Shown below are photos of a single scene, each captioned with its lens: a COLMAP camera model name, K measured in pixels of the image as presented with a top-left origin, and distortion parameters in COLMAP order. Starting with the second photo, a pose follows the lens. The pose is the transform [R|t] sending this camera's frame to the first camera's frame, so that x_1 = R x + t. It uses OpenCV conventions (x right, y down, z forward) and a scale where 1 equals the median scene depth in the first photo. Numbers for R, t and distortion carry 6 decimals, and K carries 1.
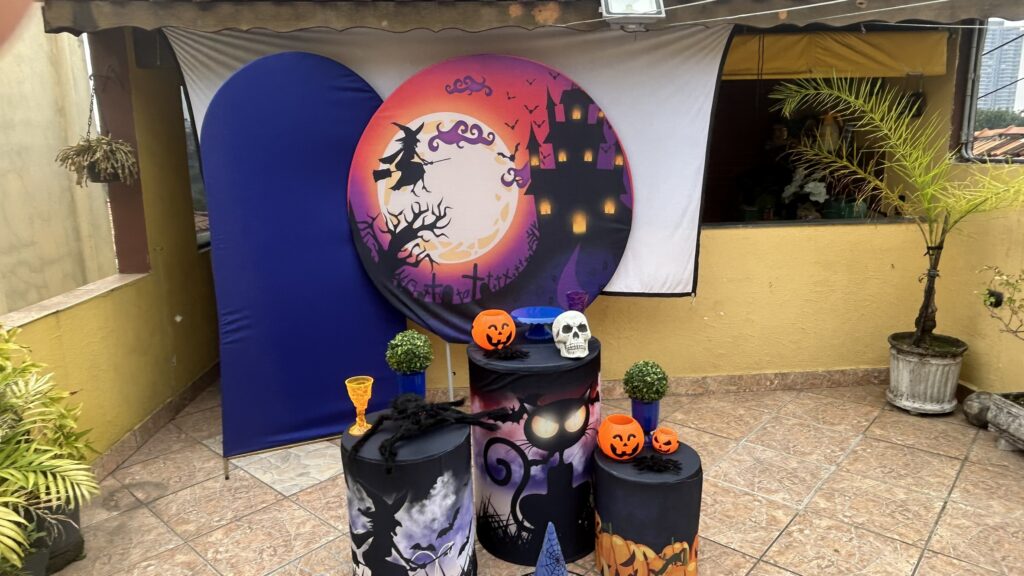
lens RADIAL K [[686.3, 0, 514.7], [0, 686.3, 292.2], [0, 0, 1]] dist [0.002537, -0.003062]
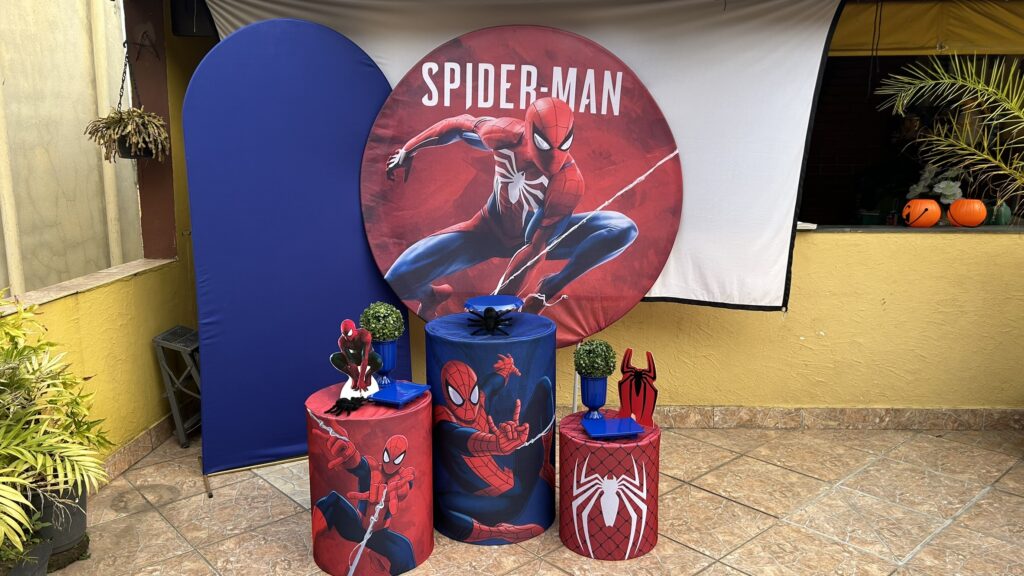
lens RADIAL K [[811.7, 0, 512.0], [0, 811.7, 288.0], [0, 0, 1]] dist [0.032885, -0.007149]
pose [[0.993987, 0.040887, -0.101576, 0.028435], [-0.043699, 0.998716, -0.025612, 0.021091], [0.100399, 0.029896, 0.994498, -0.039691]]
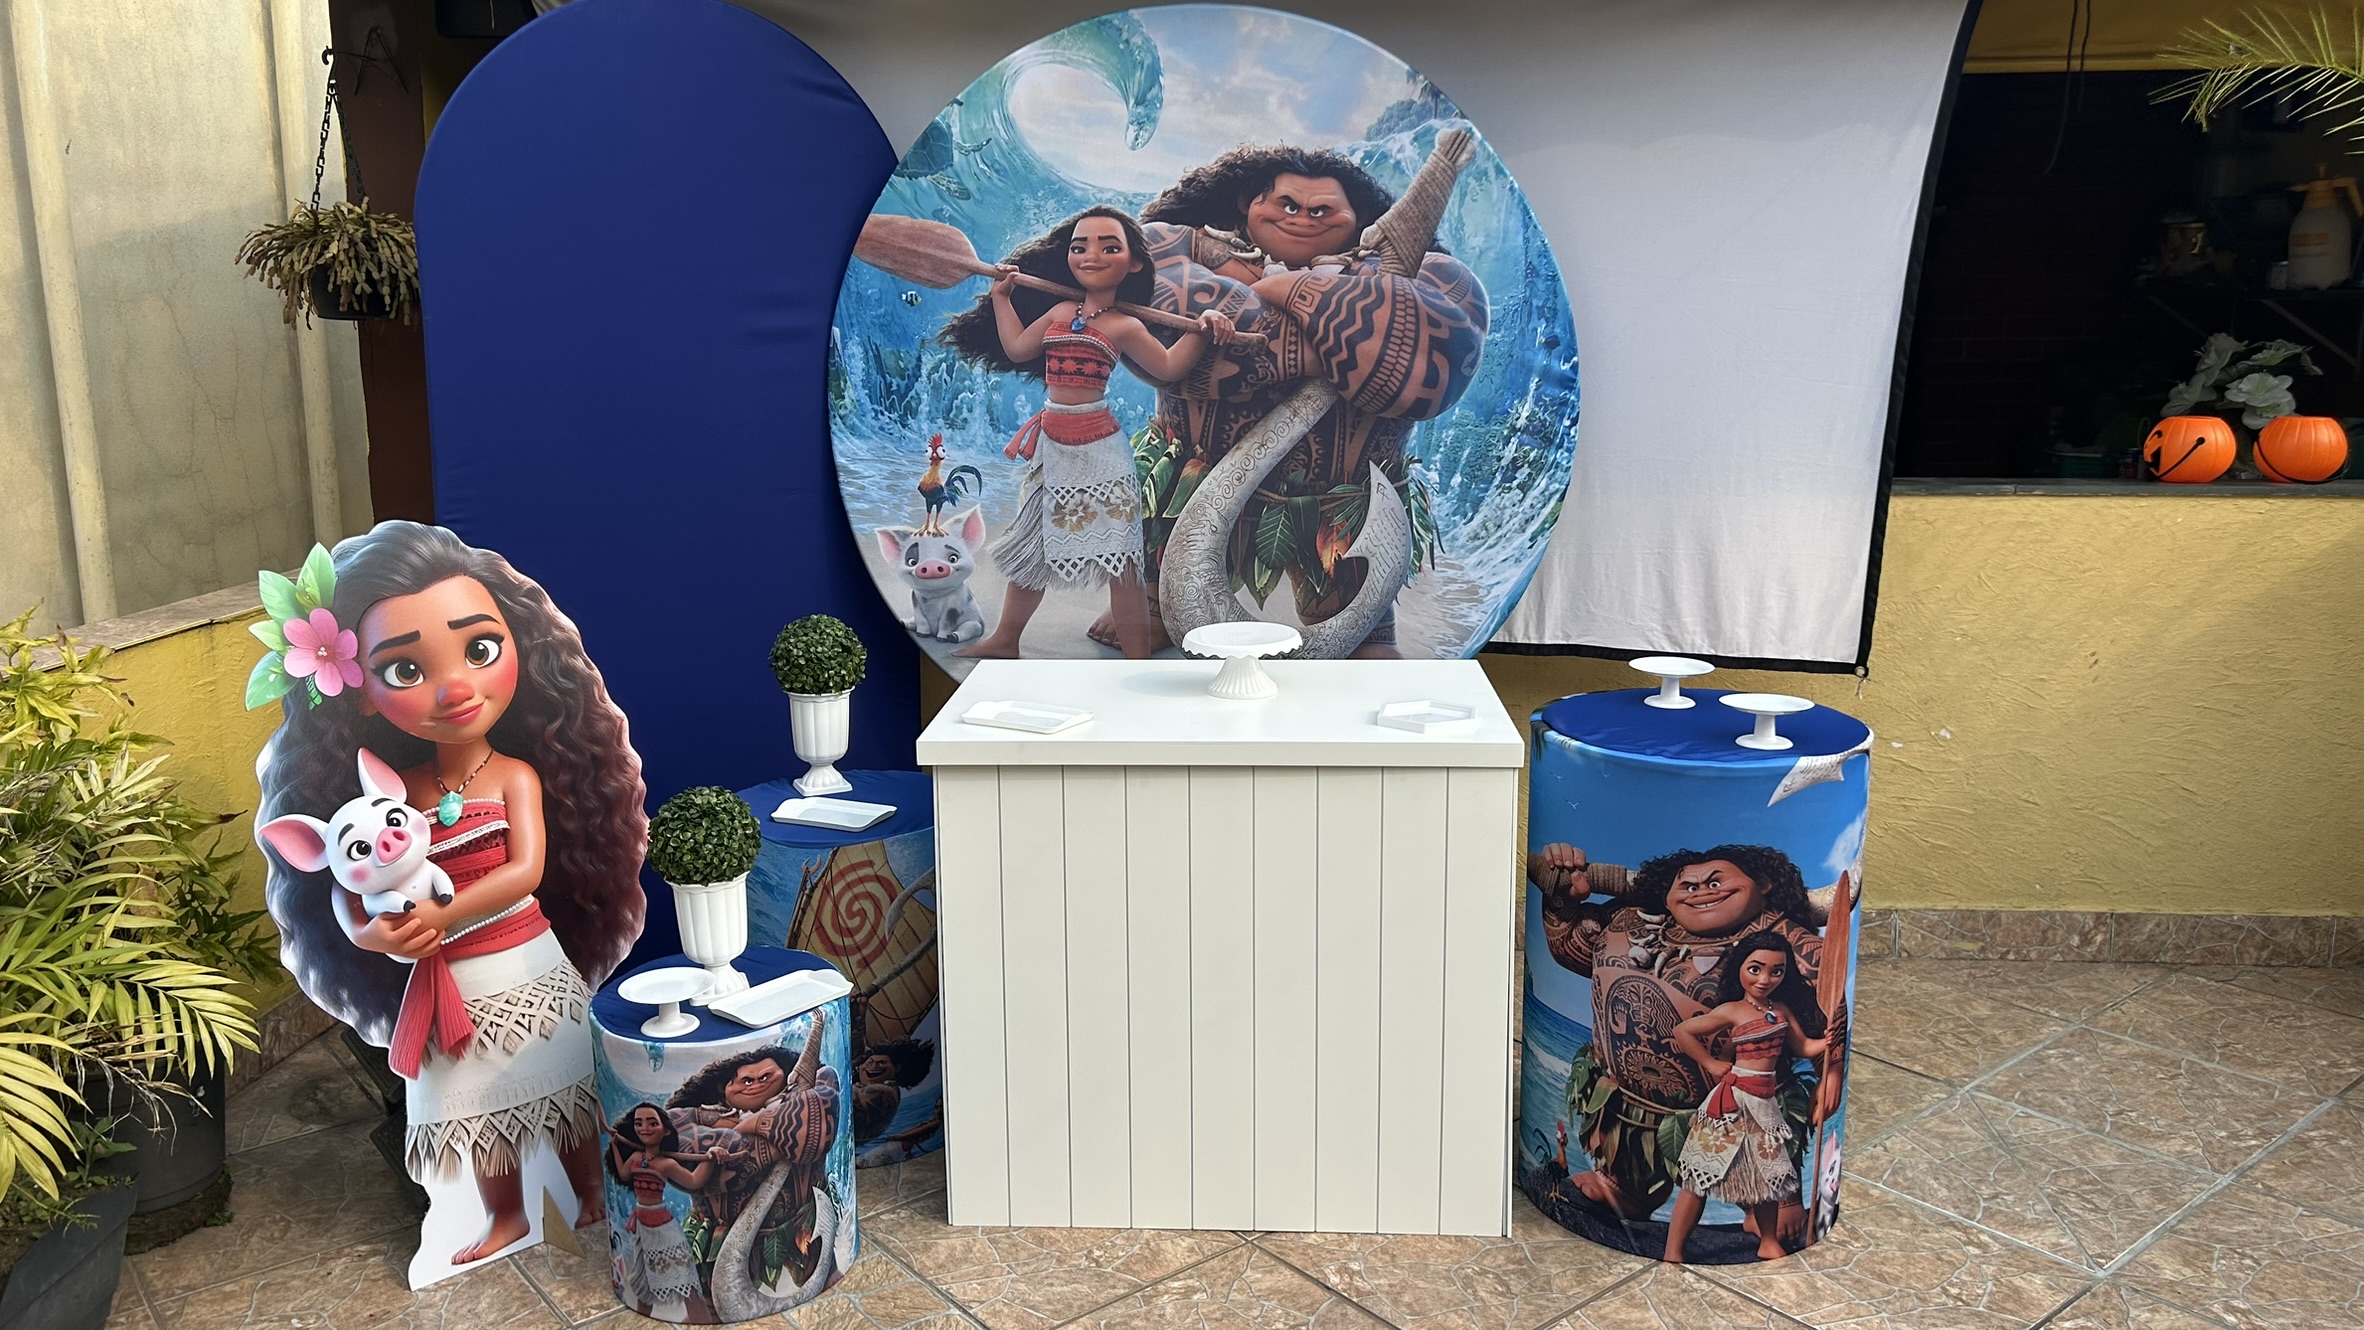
lens RADIAL K [[1877.0, 0, 1189.1], [0, 1877.0, 666.9], [0, 0, 1]] dist [0.035093, -0.008792]
pose [[0.988397, 0.050324, -0.143312, 0.063278], [-0.051613, 0.998653, -0.005294, 0.025845], [0.142853, 0.012630, 0.989663, -0.029741]]
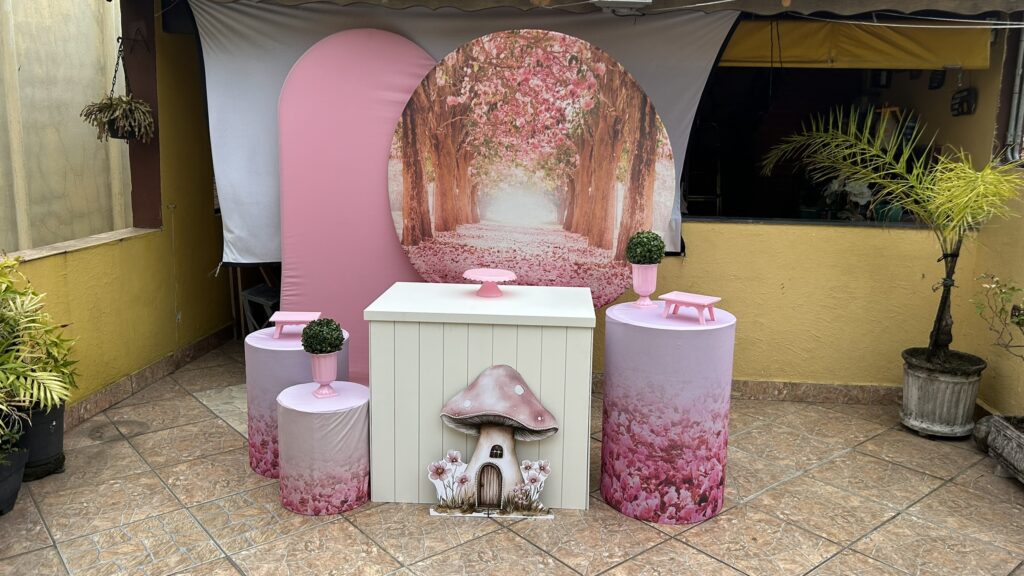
lens RADIAL K [[812.2, 0, 517.0], [0, 812.2, 281.6], [0, 0, 1]] dist [0.036983, -0.015436]
pose [[0.988728, 0.073822, -0.130261, 0.186472], [-0.077243, 0.996783, -0.021398, 0.040740], [0.128262, 0.031218, 0.991249, -0.171604]]
